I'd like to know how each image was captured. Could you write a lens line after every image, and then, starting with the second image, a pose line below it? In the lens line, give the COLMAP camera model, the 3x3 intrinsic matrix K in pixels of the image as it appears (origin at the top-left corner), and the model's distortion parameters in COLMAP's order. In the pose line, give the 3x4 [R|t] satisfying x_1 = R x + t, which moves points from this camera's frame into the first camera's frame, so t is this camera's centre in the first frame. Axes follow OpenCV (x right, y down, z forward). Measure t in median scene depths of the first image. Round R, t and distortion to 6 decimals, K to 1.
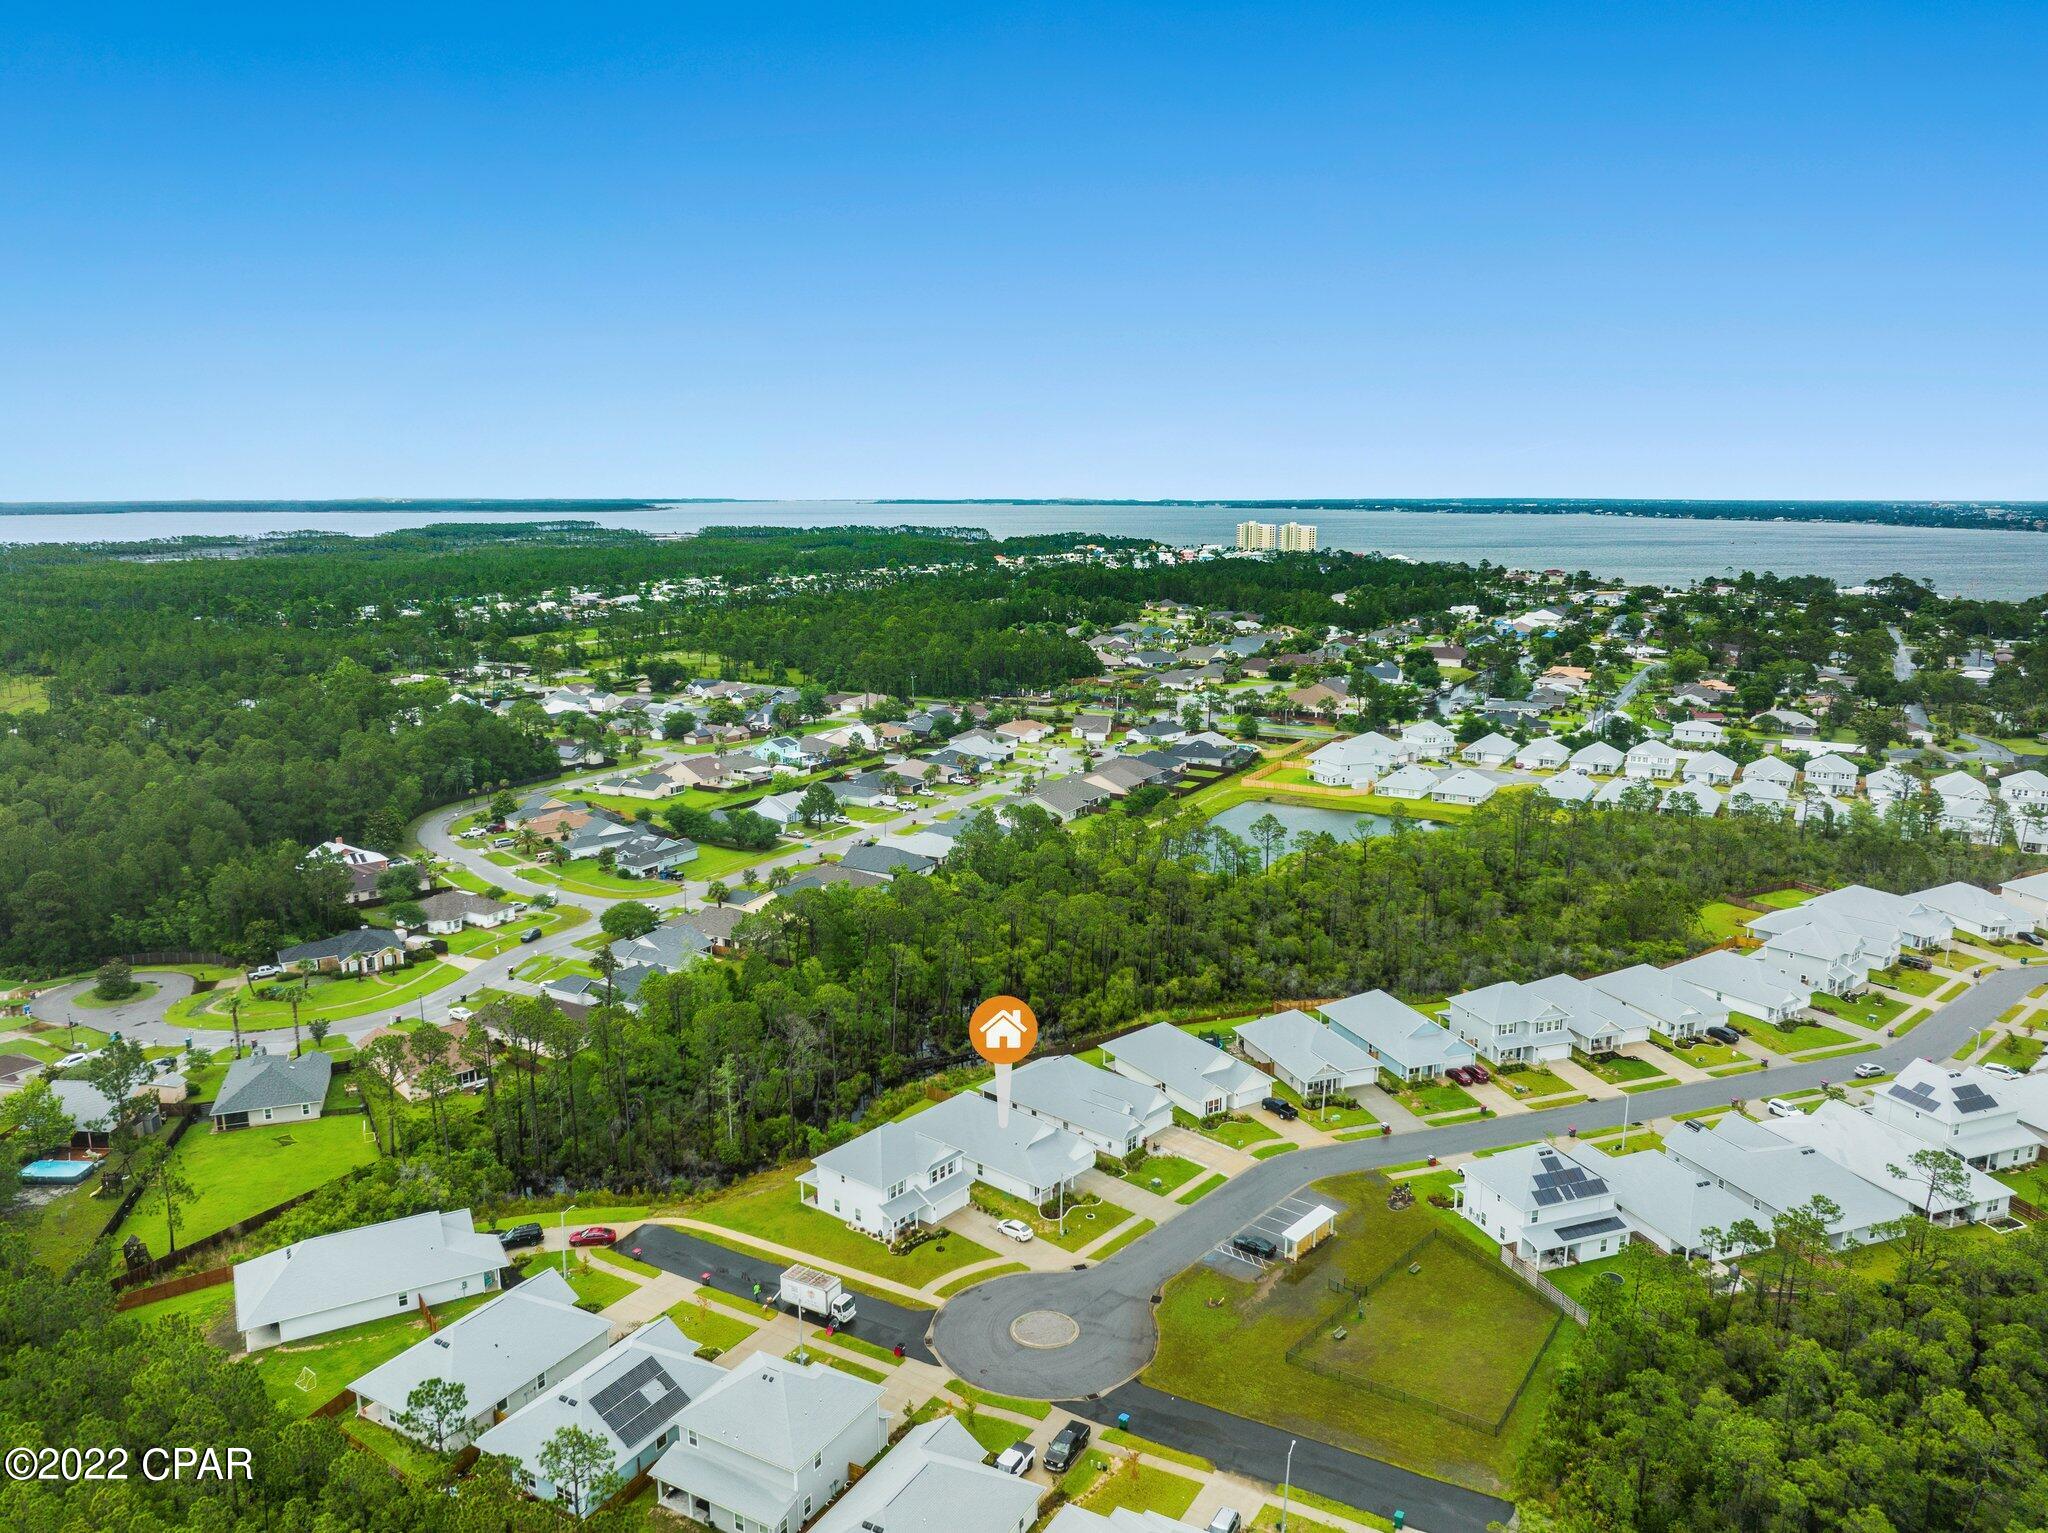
lens RADIAL K [[1451.8, 0, 1000.2], [0, 1451.8, 763.6], [0, 0, 1]] dist [-0.034136, -0.003958]
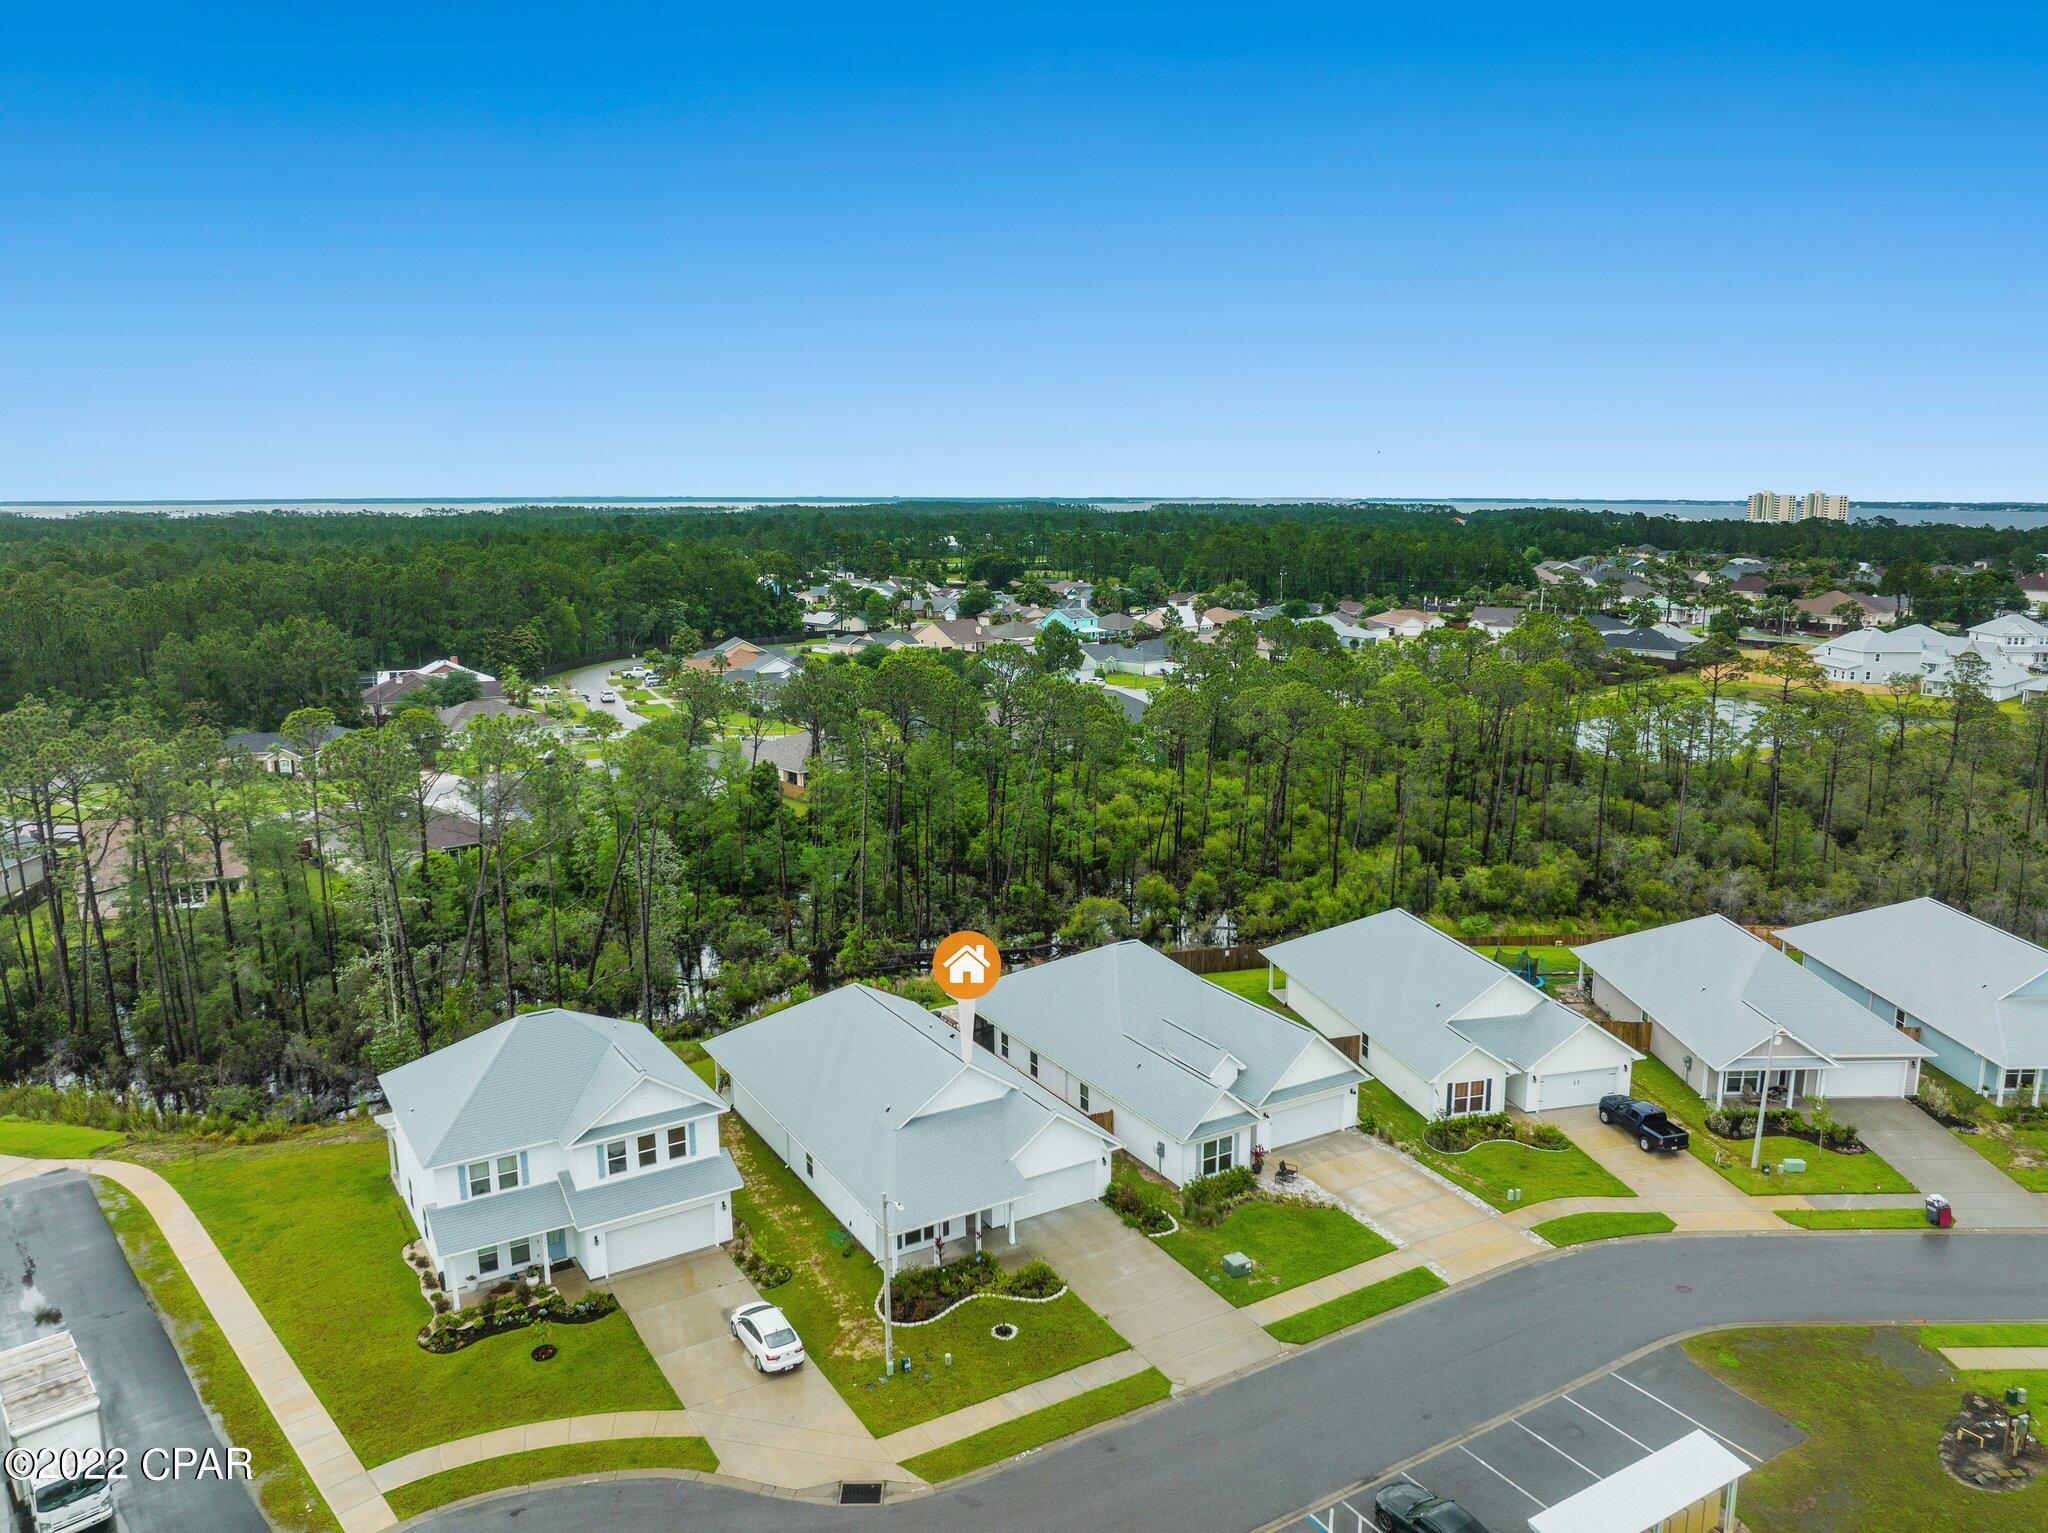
lens RADIAL K [[1451.8, 0, 1000.2], [0, 1451.8, 763.6], [0, 0, 1]] dist [-0.034136, -0.003958]
pose [[0.949684, 0.059014, -0.307600, 0.138178], [-0.058400, 0.998230, 0.011208, 0.141538], [0.307717, 0.007320, 0.951450, 0.553785]]
